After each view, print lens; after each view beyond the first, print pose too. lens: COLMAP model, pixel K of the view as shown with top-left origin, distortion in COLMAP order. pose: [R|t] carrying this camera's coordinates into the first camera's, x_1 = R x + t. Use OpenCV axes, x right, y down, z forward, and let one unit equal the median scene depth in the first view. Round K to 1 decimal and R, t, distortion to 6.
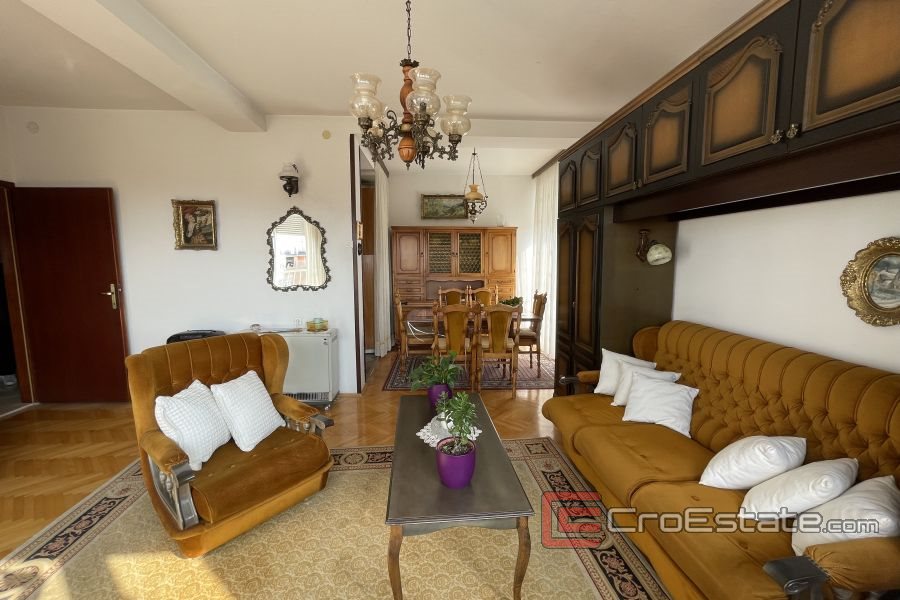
lens RADIAL K [[372.2, 0, 450.0], [0, 372.2, 300.0], [0, 0, 1]] dist [-0.000174, -0.000042]
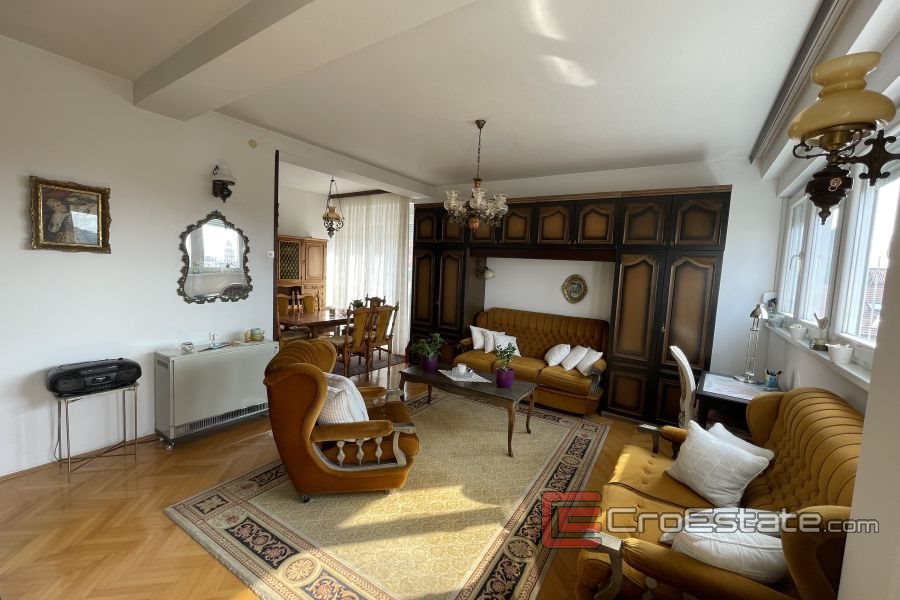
lens RADIAL K [[388.6, 0, 450.0], [0, 388.6, 300.0], [0, 0, 1]] dist [0.001787, 0.000050]
pose [[0.588081, -0.041091, 0.807758, -0.859765], [0.041050, 0.998938, 0.020931, -0.027225], [-0.807760, 0.020849, 0.589143, -0.026956]]
